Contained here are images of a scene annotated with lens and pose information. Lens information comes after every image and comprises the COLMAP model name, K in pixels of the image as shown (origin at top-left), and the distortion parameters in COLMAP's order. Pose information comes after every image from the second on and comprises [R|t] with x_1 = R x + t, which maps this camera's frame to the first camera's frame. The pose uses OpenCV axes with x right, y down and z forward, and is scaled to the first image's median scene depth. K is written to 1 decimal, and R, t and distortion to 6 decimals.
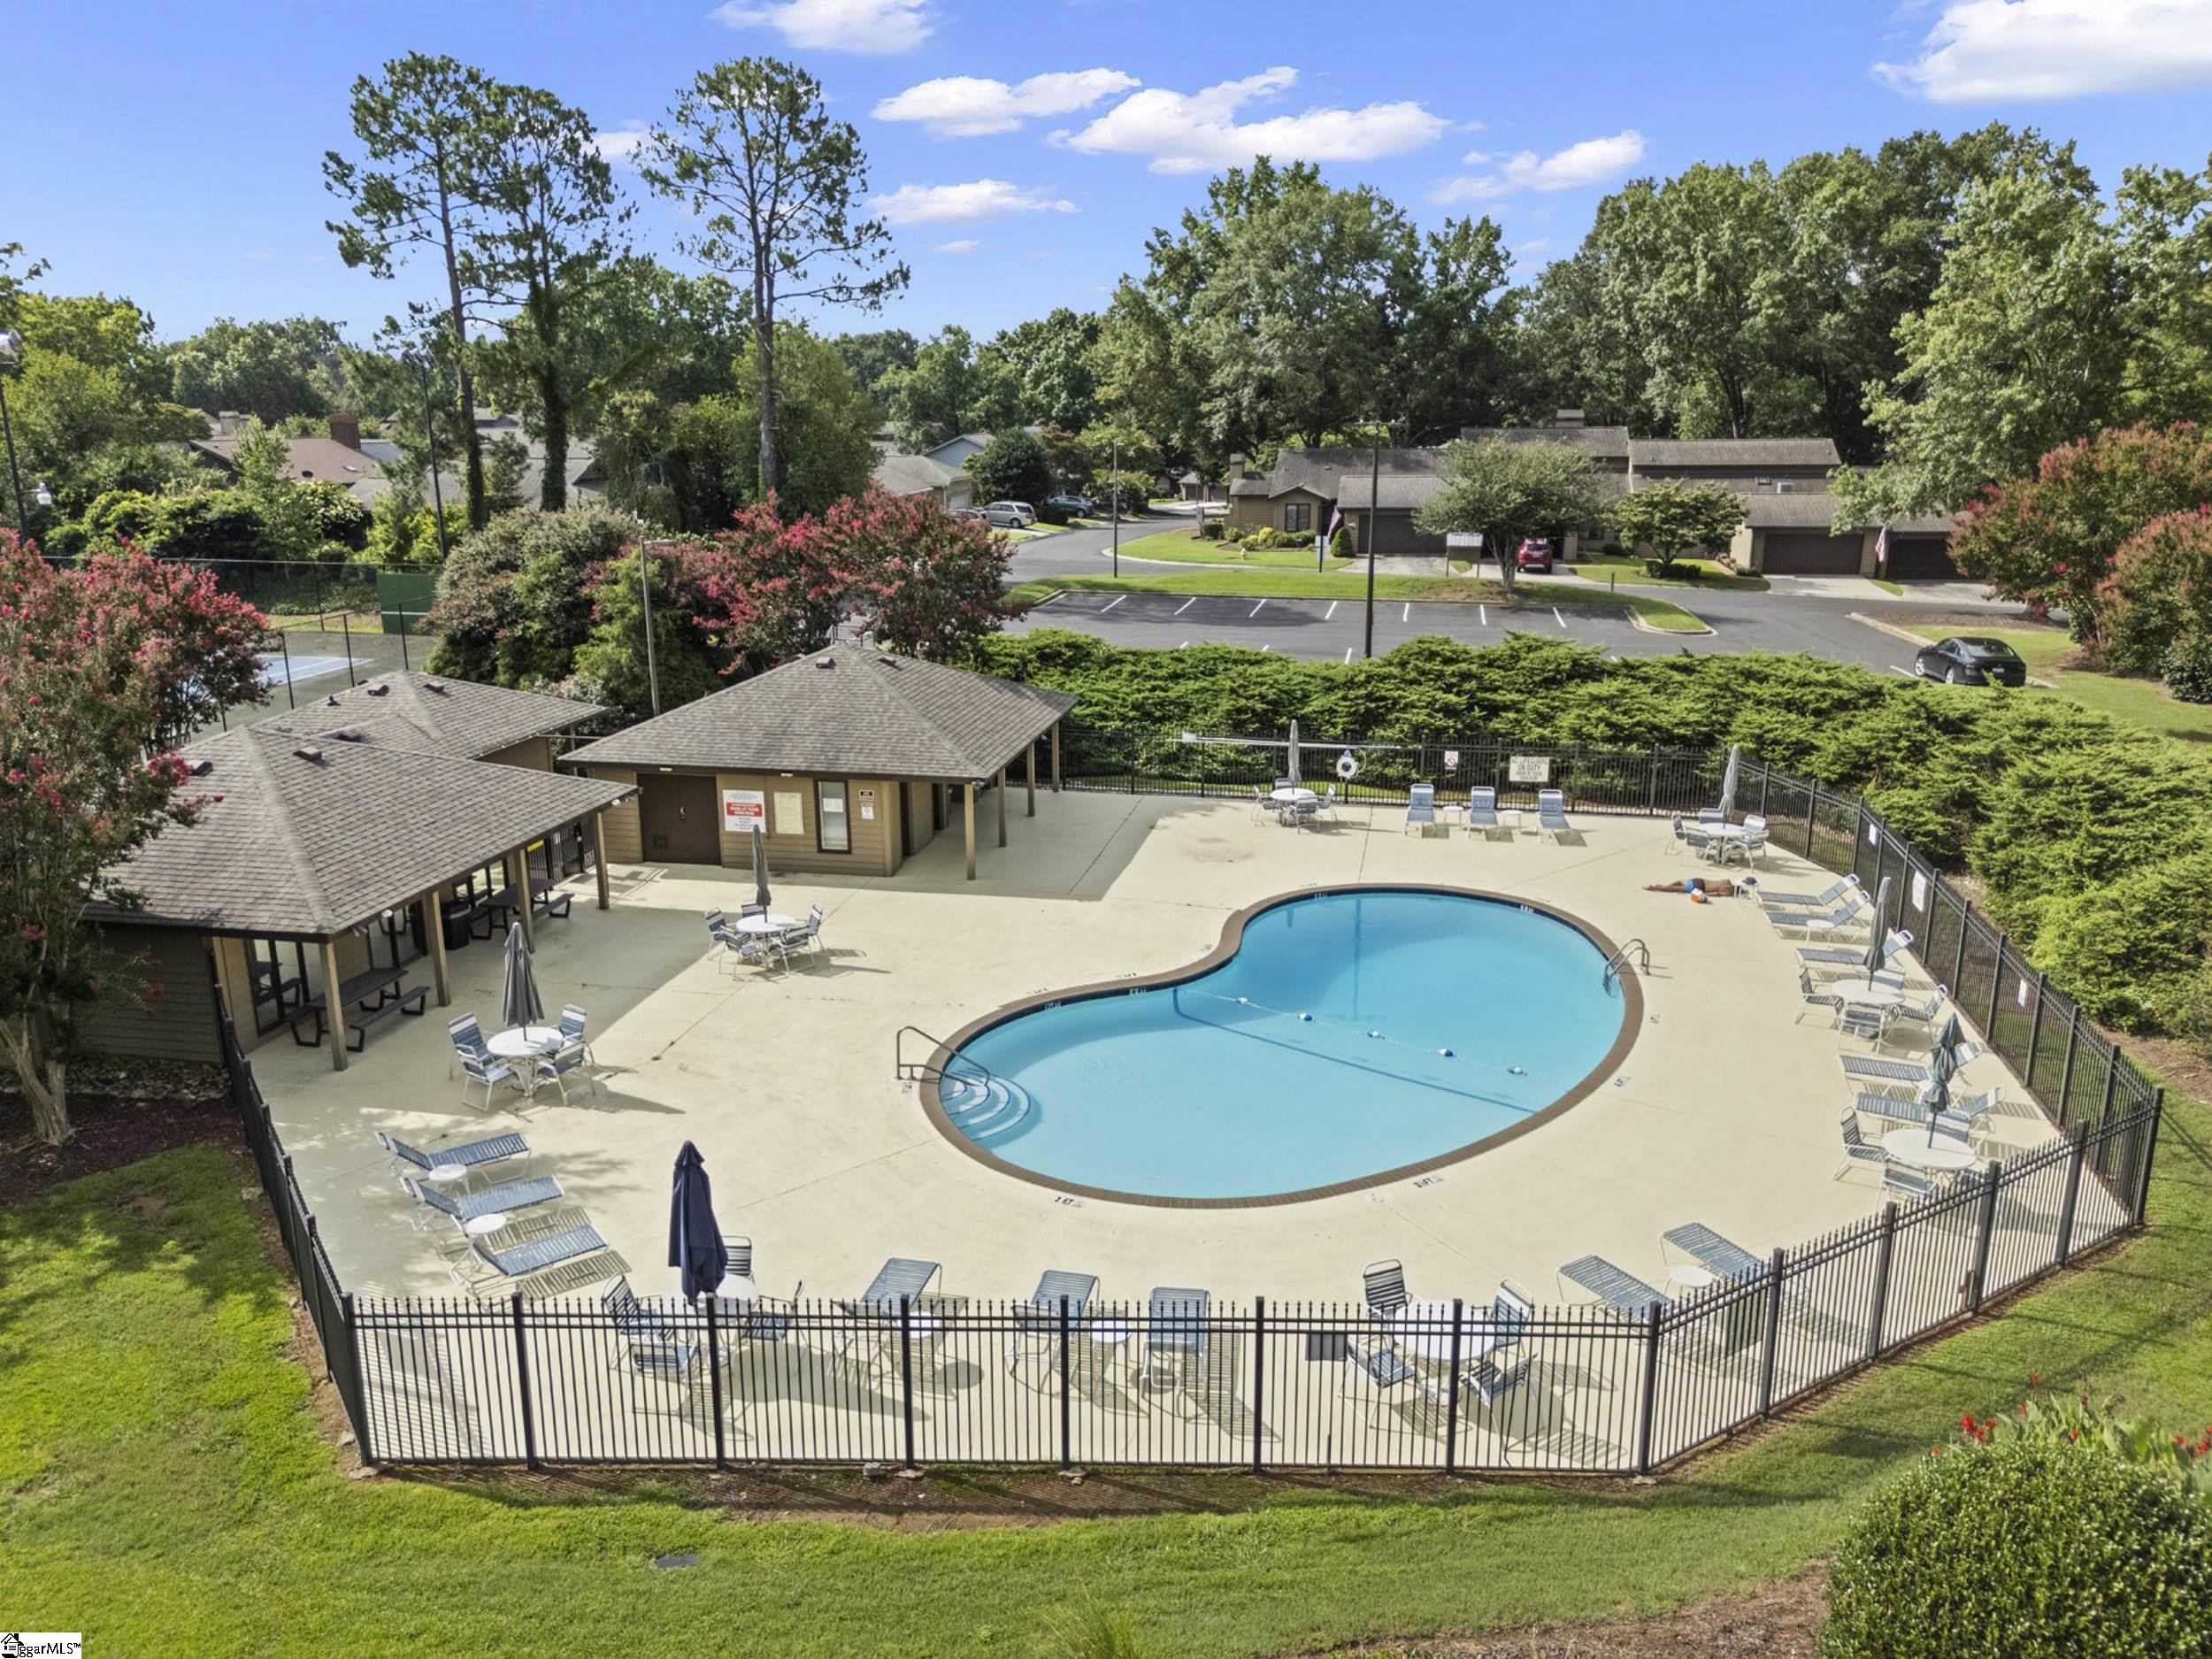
lens RADIAL K [[1639.9, 0, 1106.0], [0, 1639.9, 829.5], [0, 0, 1]] dist [0.097458, -0.123476]
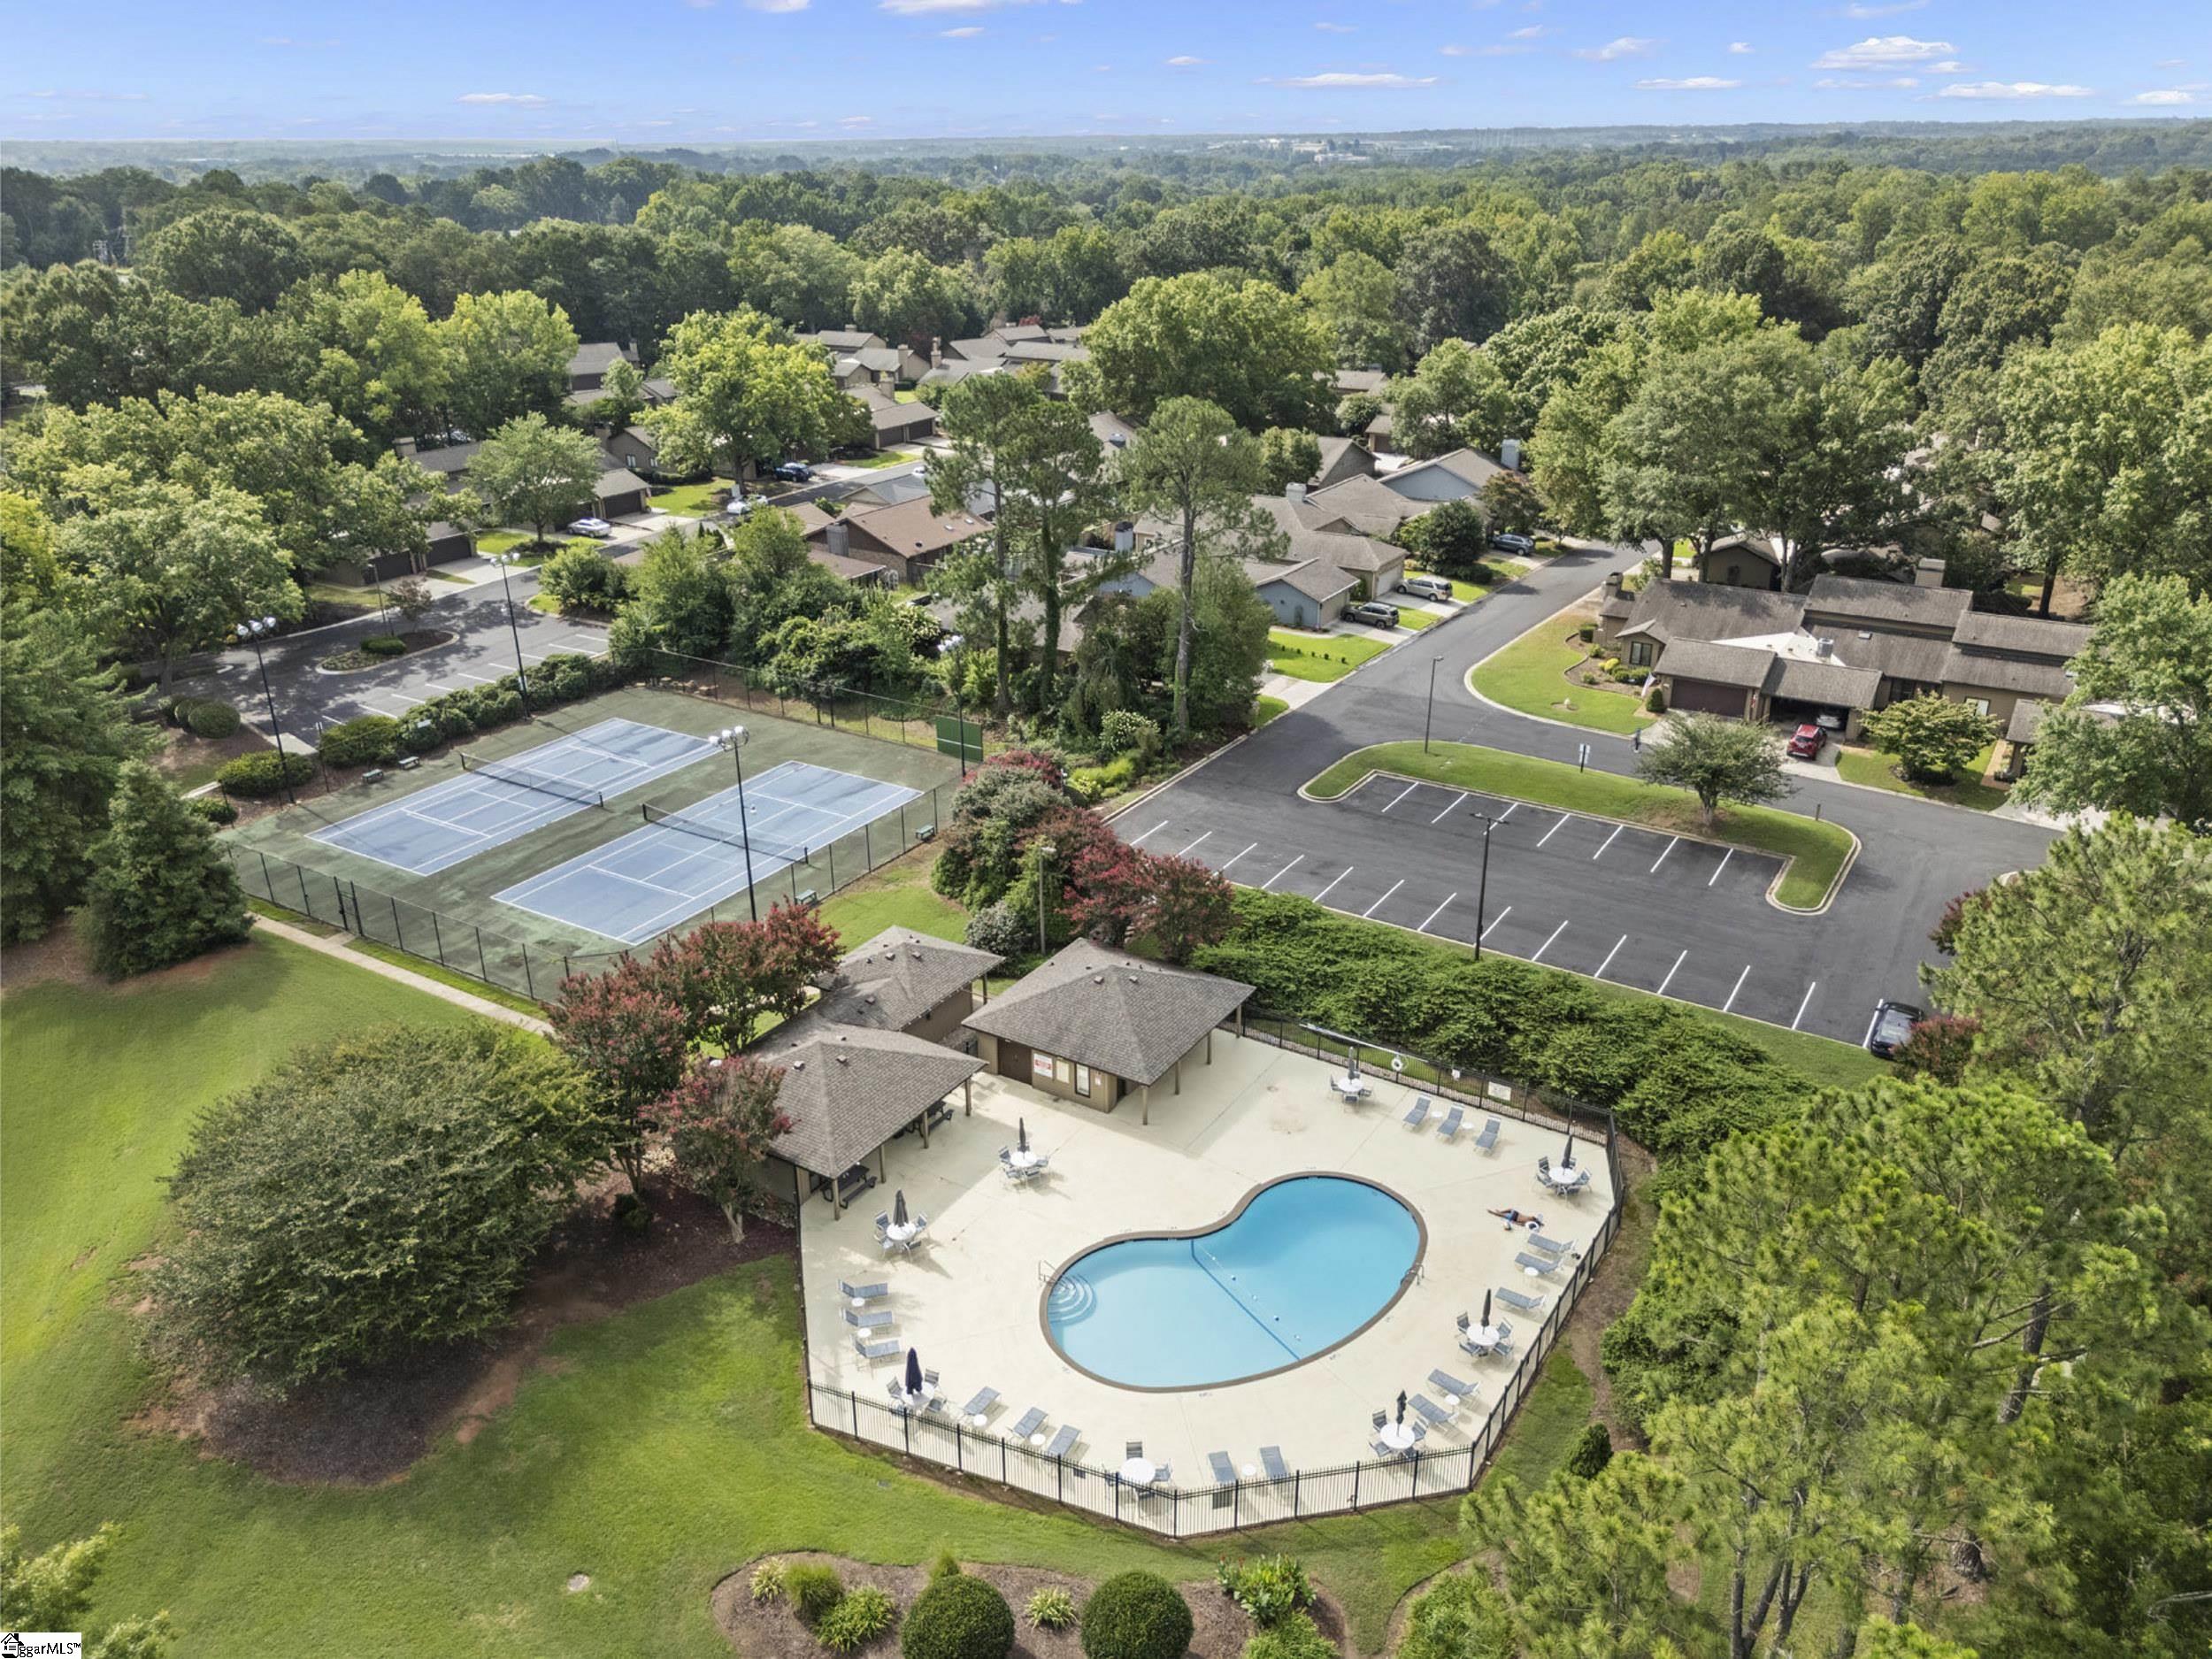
lens RADIAL K [[1639.9, 0, 1106.0], [0, 1639.9, 829.5], [0, 0, 1]] dist [0.097458, -0.123476]
pose [[0.933645, 0.142054, -0.328828, 0.459548], [-0.091190, 0.982016, 0.165315, -0.623270], [0.346398, -0.124360, 0.929808, -0.773685]]
